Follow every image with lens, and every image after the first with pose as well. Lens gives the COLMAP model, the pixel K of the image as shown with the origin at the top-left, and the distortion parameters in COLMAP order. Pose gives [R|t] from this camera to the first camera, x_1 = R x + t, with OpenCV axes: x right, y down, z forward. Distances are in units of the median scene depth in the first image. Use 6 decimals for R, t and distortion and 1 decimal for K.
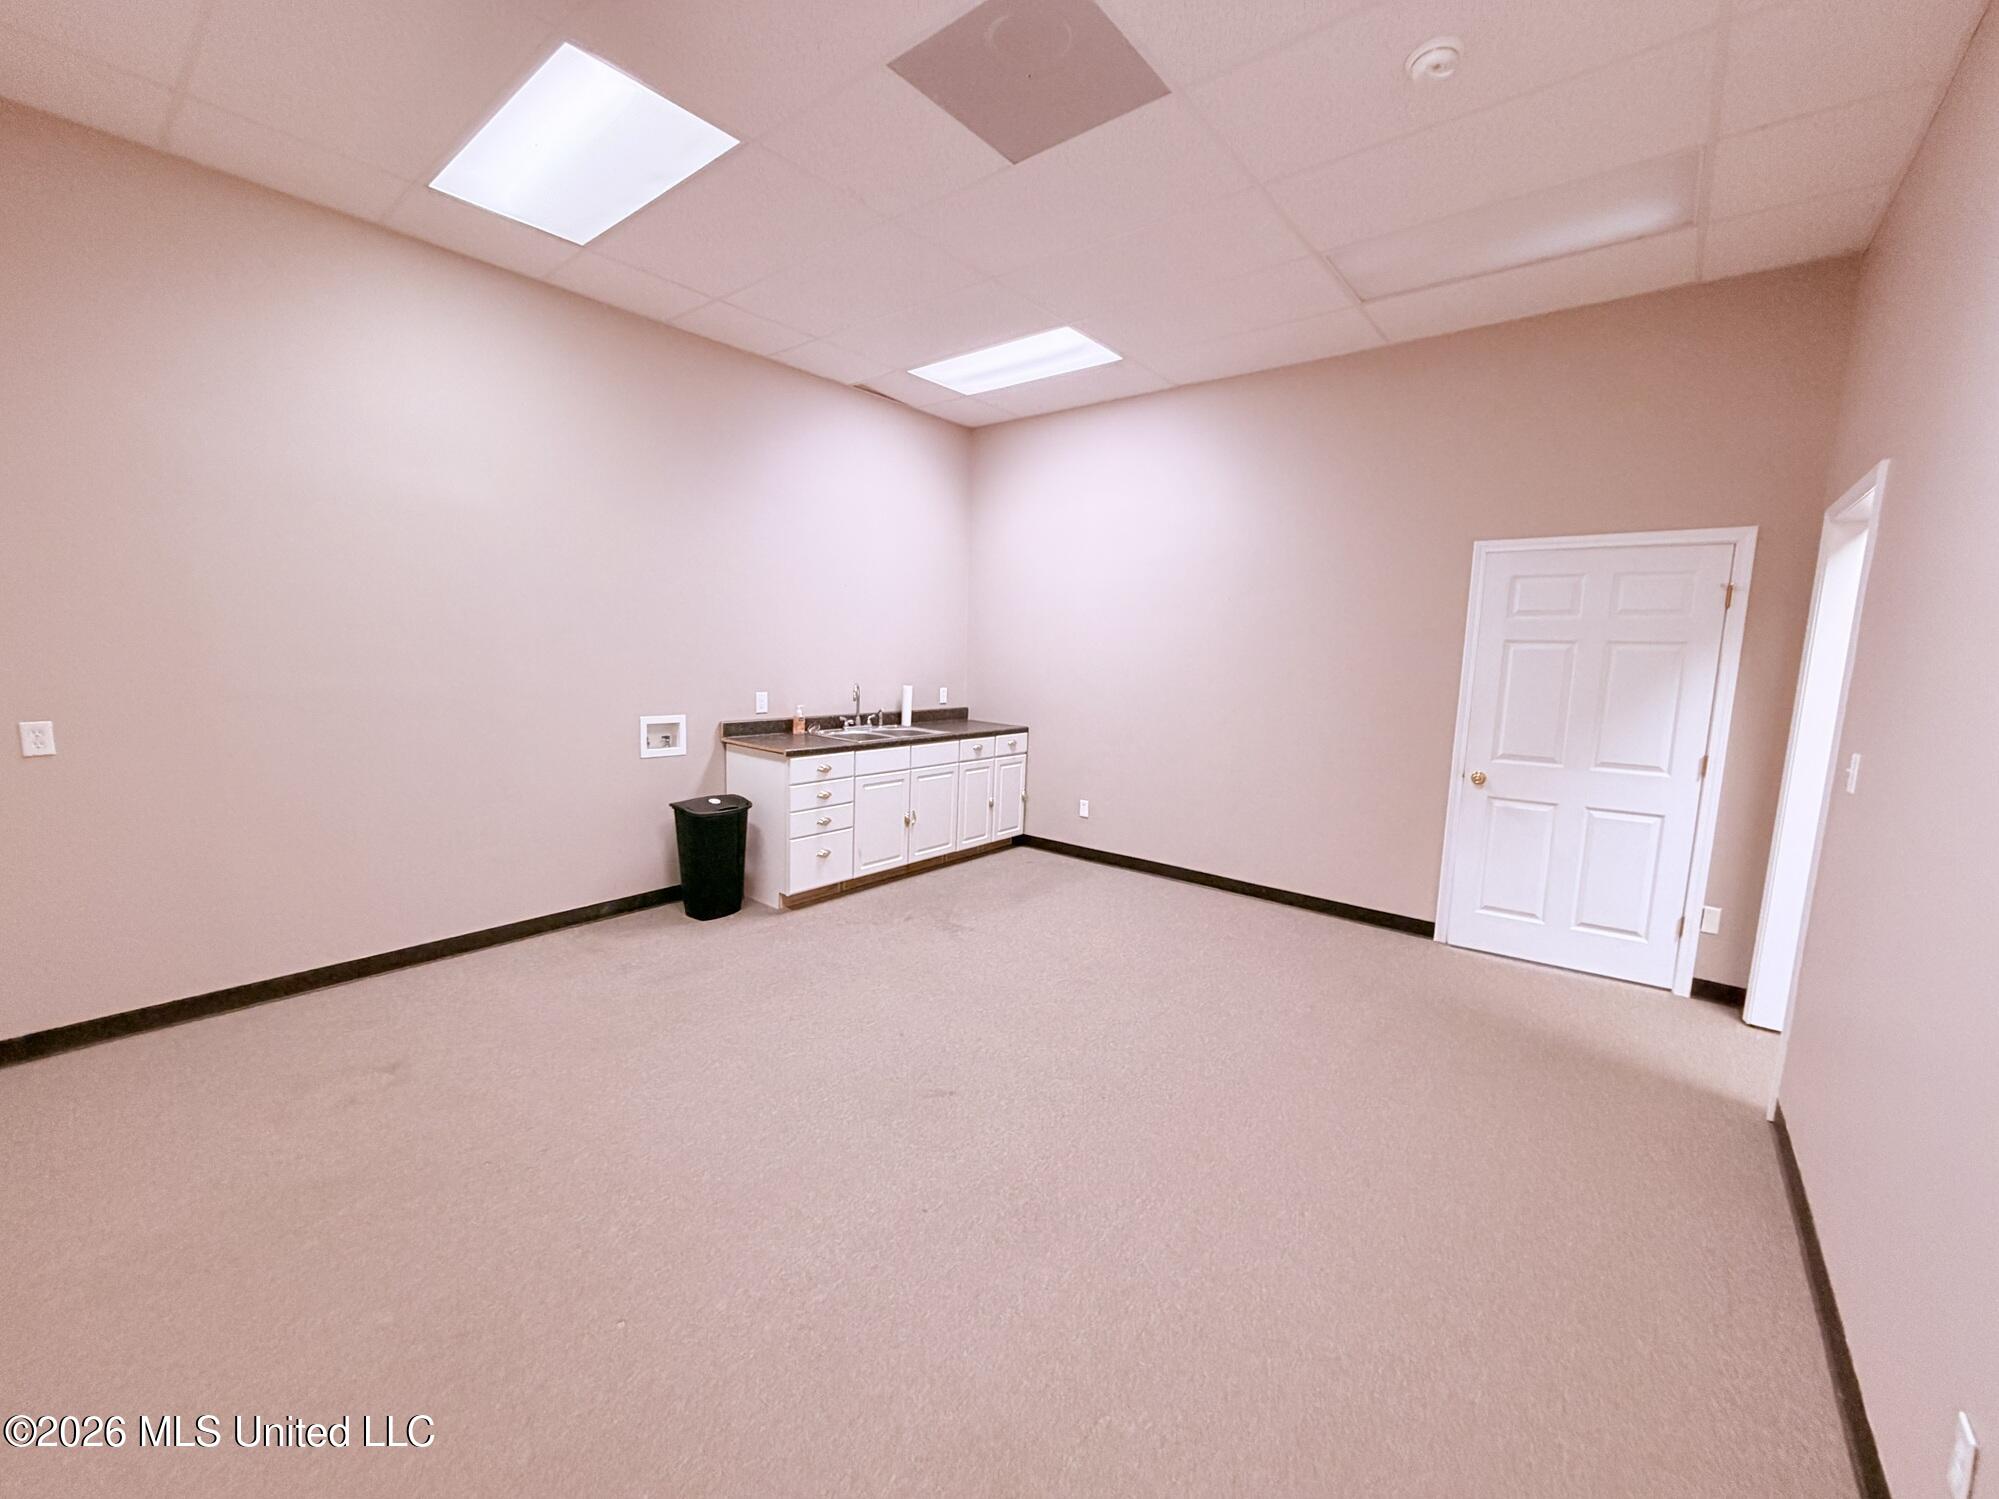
lens RADIAL K [[796.9, 0, 994.5], [0, 796.9, 757.4], [0, 0, 1]] dist [-0.001798, -0.000409]
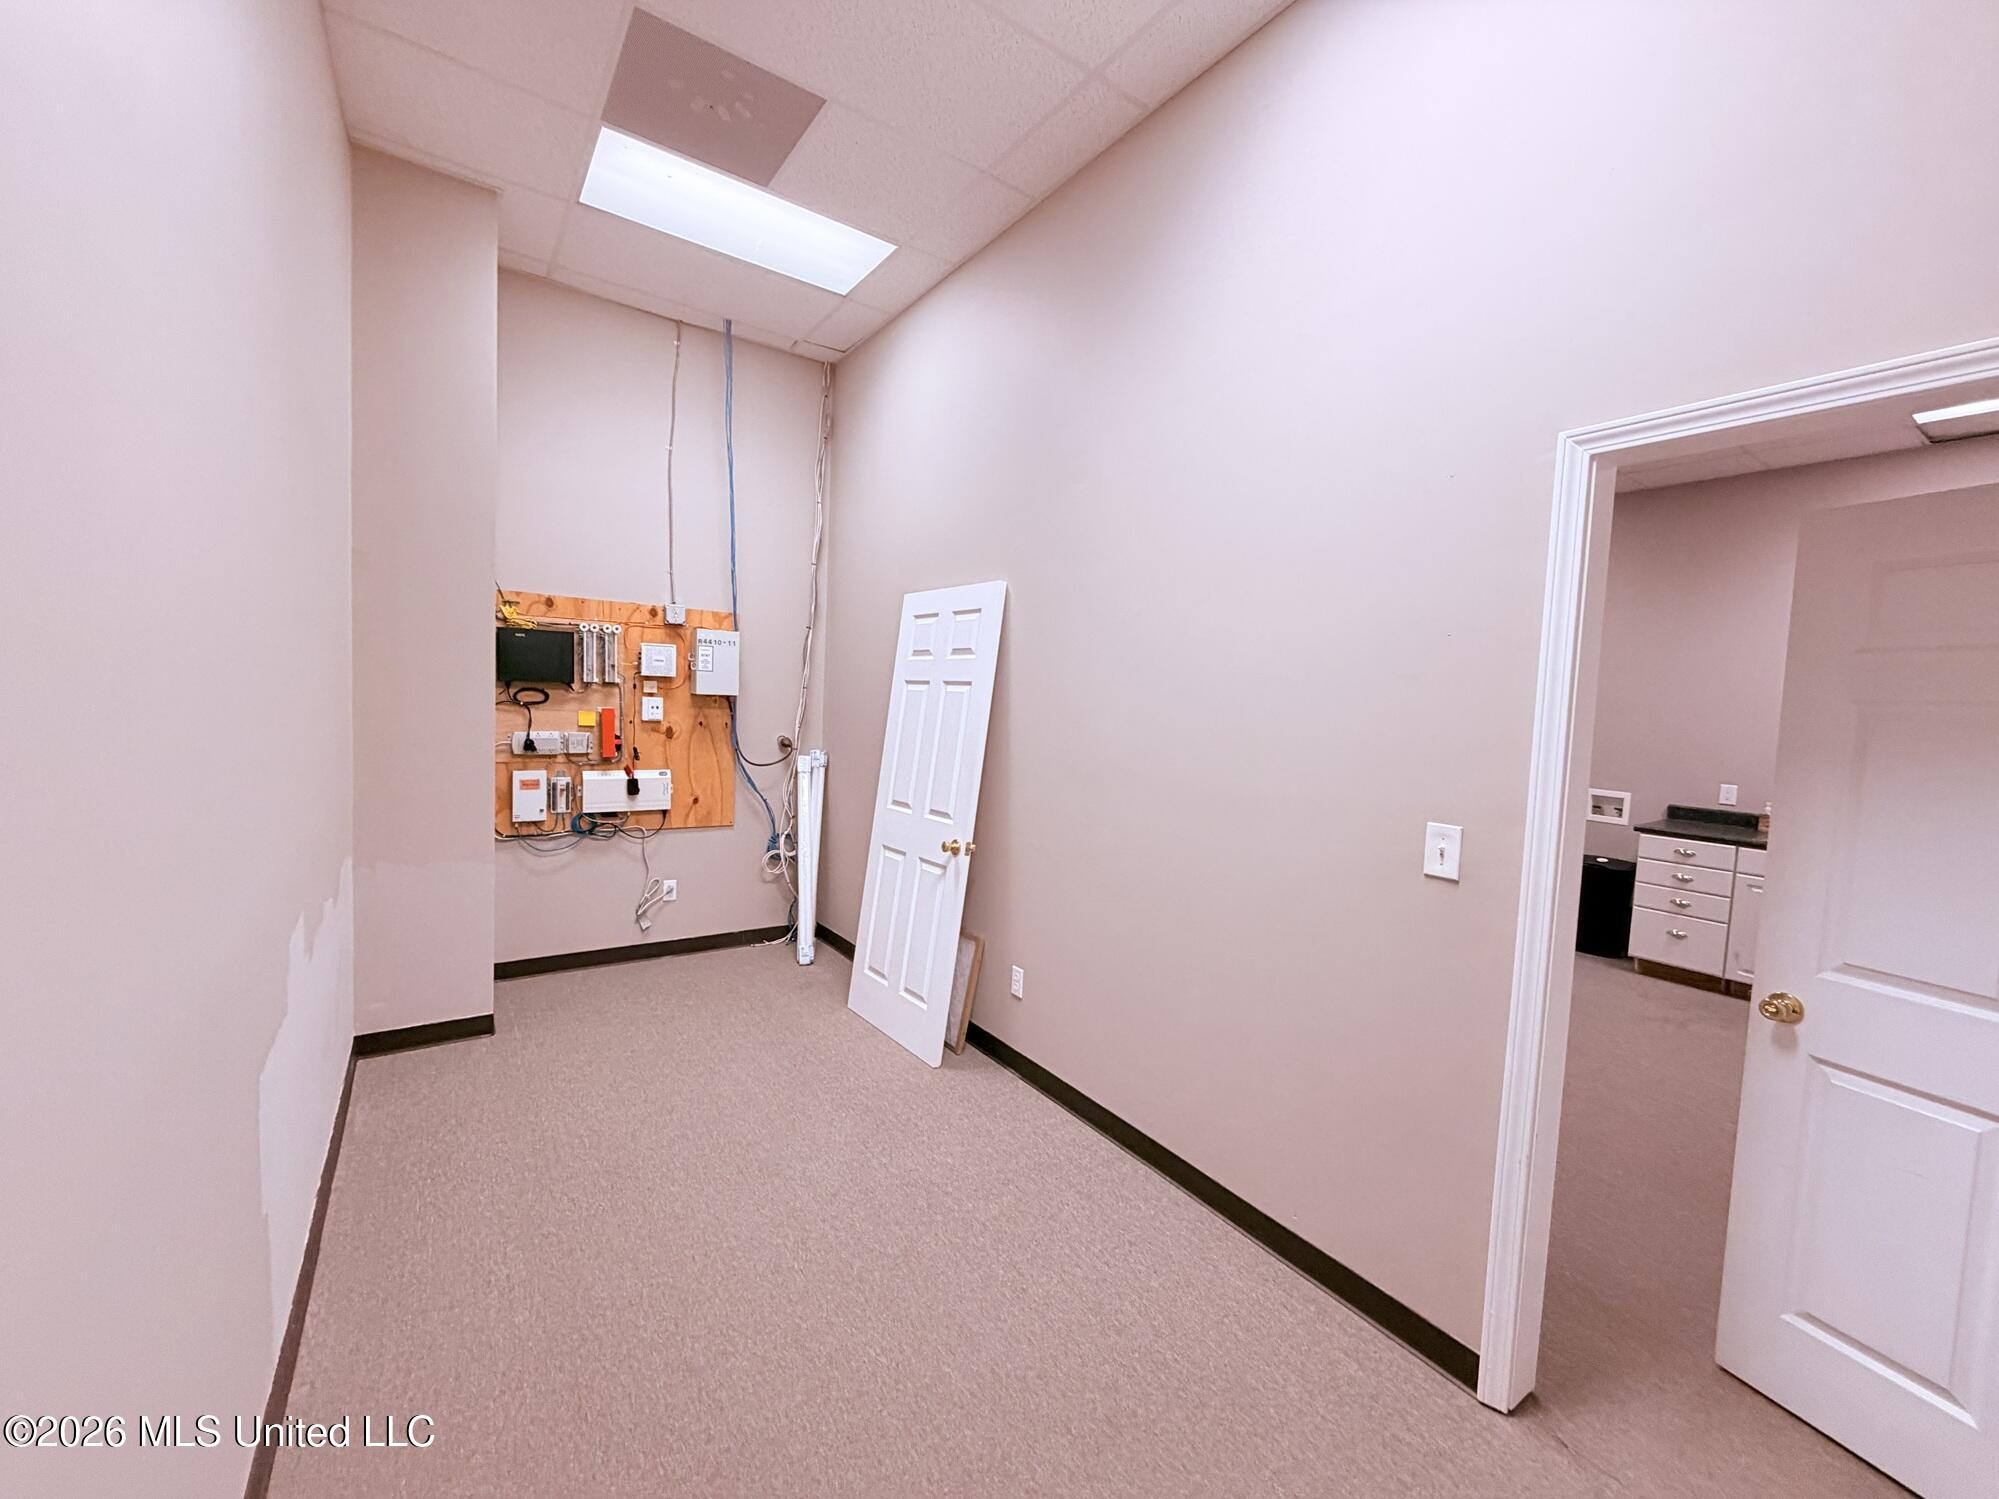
lens RADIAL K [[796.9, 0, 996.0], [0, 796.9, 754.3], [0, 0, 1]] dist [-0.001798, -0.000409]
pose [[-0.259215, 0.028488, -0.965399, 0.983003], [-0.187380, 0.979089, 0.079205, -0.024489], [0.947468, 0.201428, -0.248457, 0.354112]]
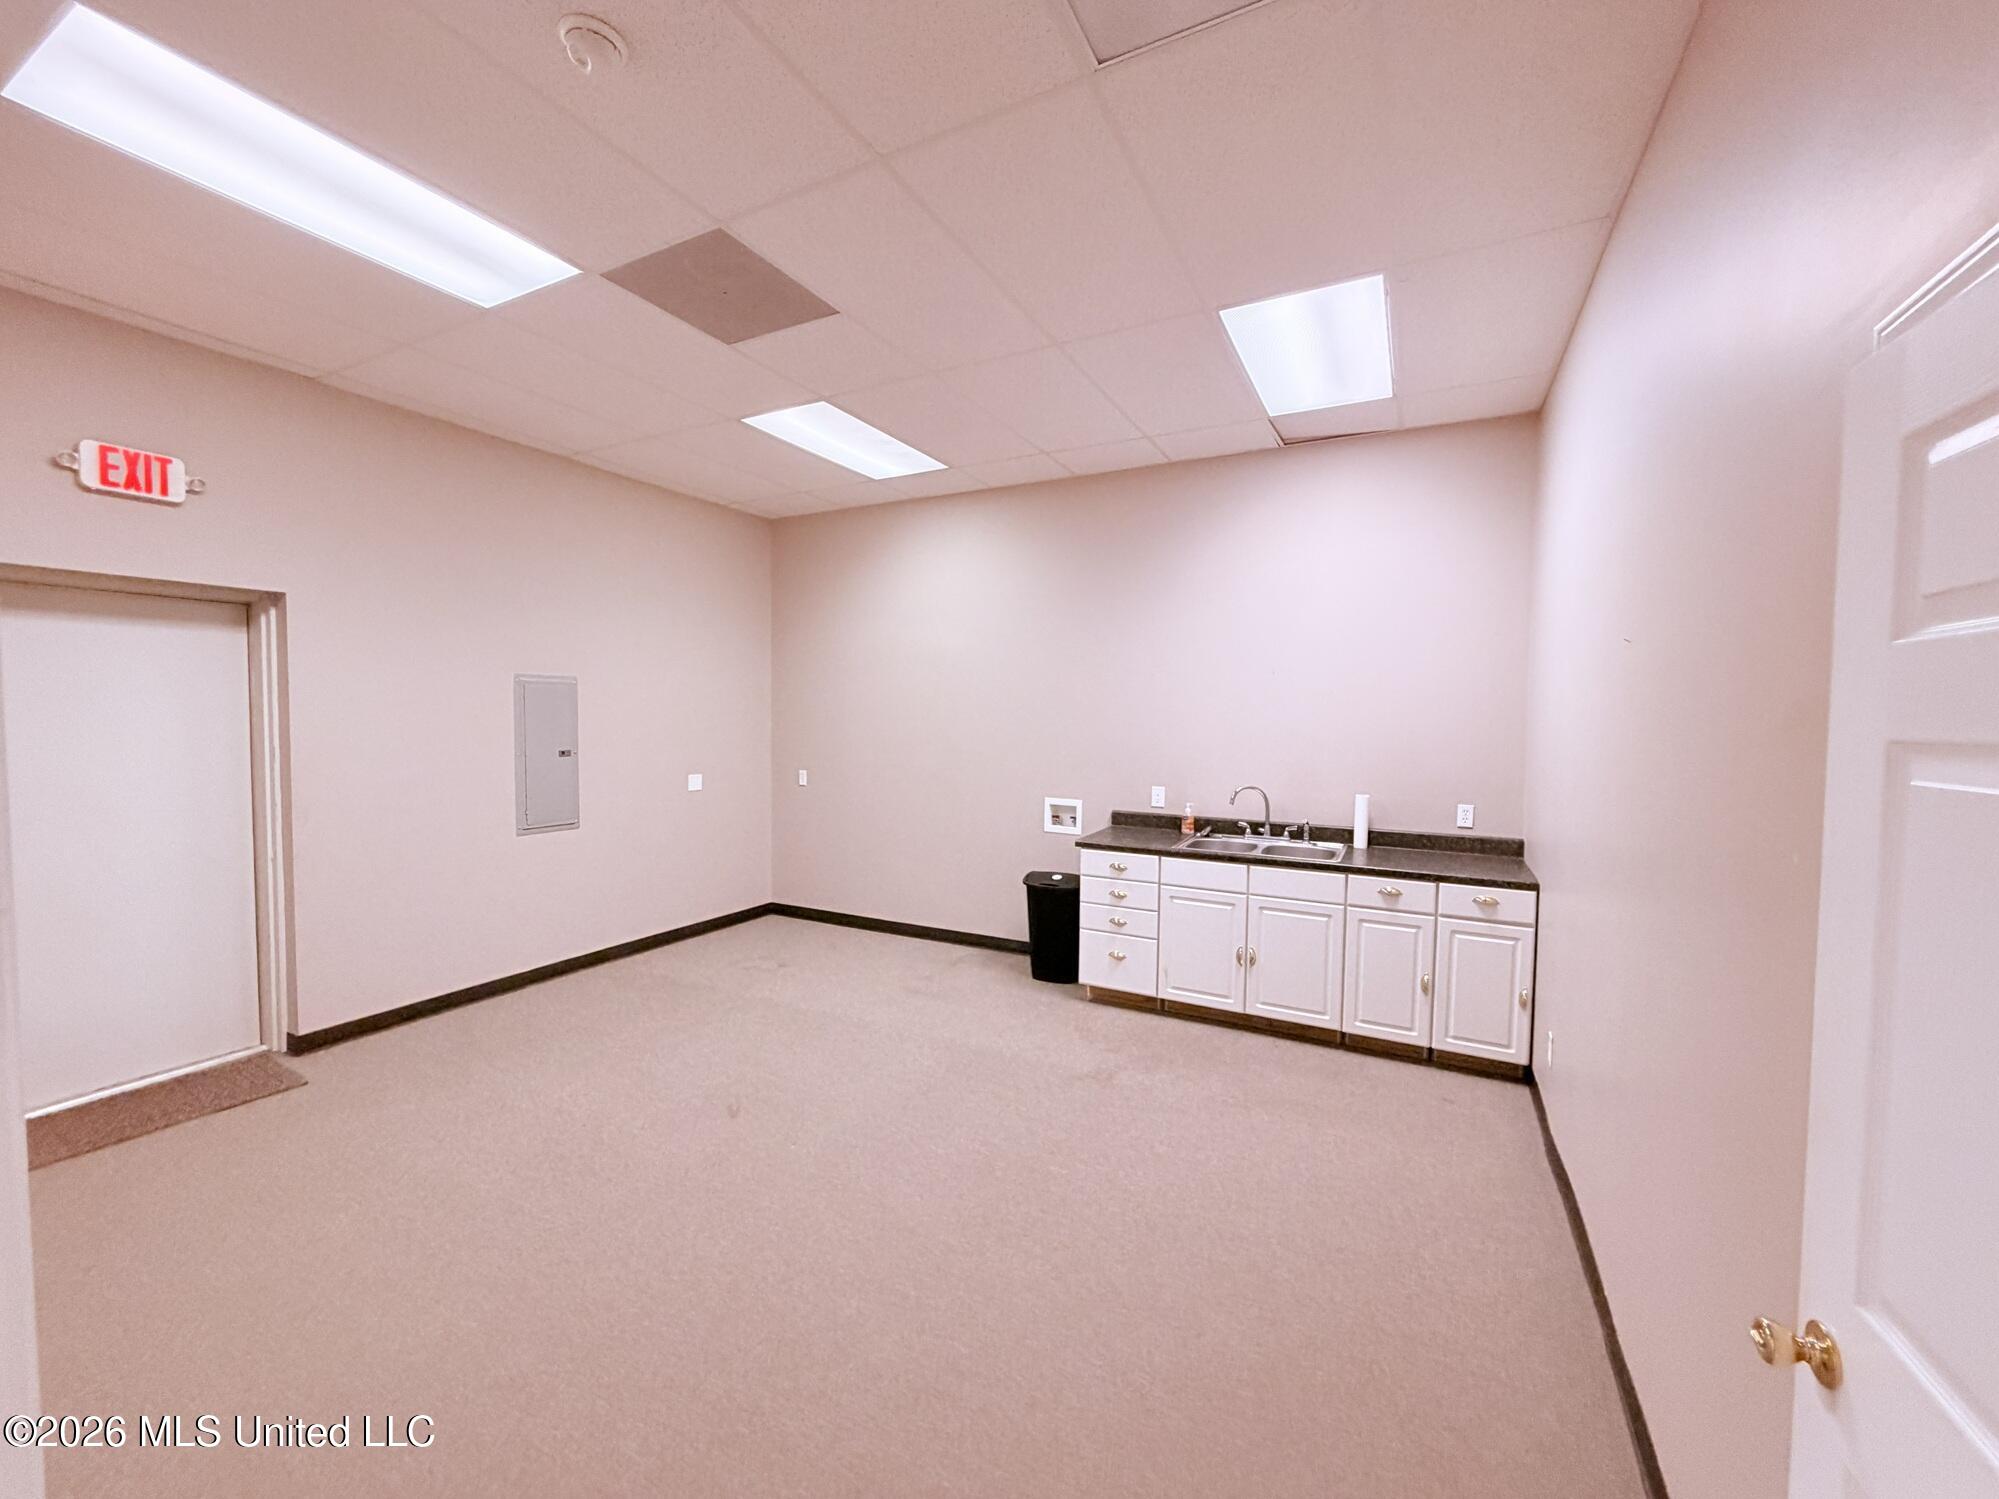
lens RADIAL K [[796.9, 0, 994.9], [0, 796.9, 754.1], [0, 0, 1]] dist [-0.001798, -0.000409]
pose [[0.203878, 0.025508, -0.978664, 0.666589], [-0.139782, 0.990177, -0.003311, -0.092727], [0.968966, 0.137475, 0.205441, 0.605277]]
